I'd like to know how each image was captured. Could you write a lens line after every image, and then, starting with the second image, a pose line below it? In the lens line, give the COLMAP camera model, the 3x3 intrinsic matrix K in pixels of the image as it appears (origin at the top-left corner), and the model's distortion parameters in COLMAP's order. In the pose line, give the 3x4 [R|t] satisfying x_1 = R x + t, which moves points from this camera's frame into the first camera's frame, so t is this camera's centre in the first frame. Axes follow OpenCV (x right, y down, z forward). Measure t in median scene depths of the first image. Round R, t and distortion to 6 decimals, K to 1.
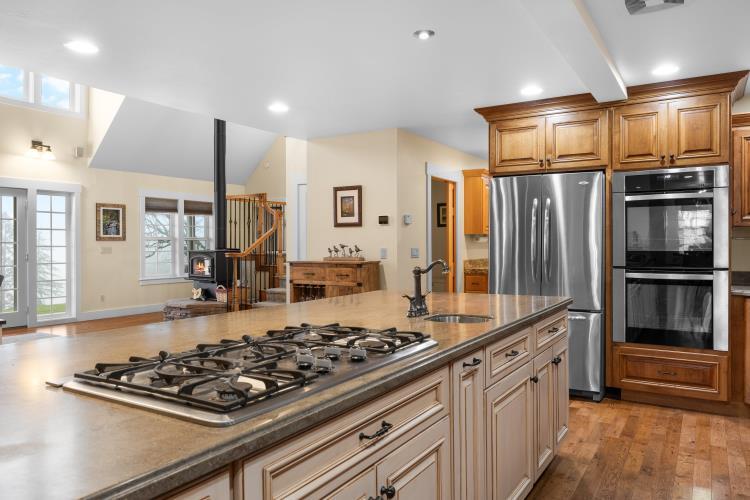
lens RADIAL K [[535.7, 0, 375.9], [0, 535.7, 246.6], [0, 0, 1]] dist [0.003003, -0.003763]
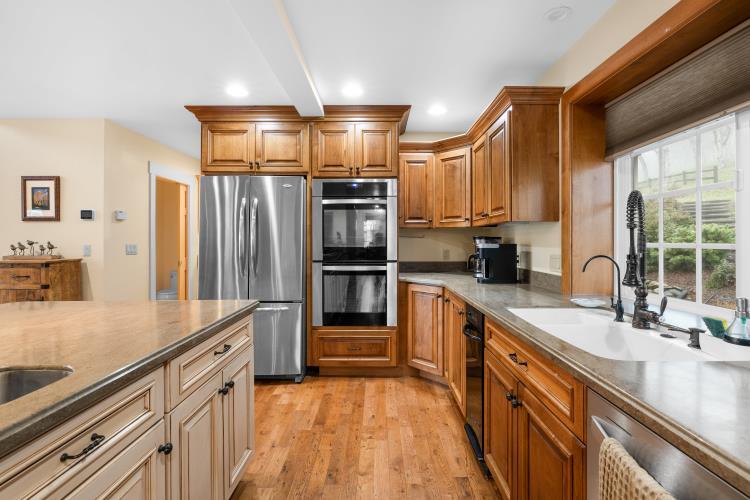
lens RADIAL K [[314.8, 0, 374.2], [0, 314.8, 243.2], [0, 0, 1]] dist [-0.002632, 0.000056]
pose [[0.856099, -0.000761, 0.516811, 0.209447], [-0.000166, 0.999998, 0.001748, -0.001783], [-0.516812, -0.001582, 0.856097, 0.360118]]
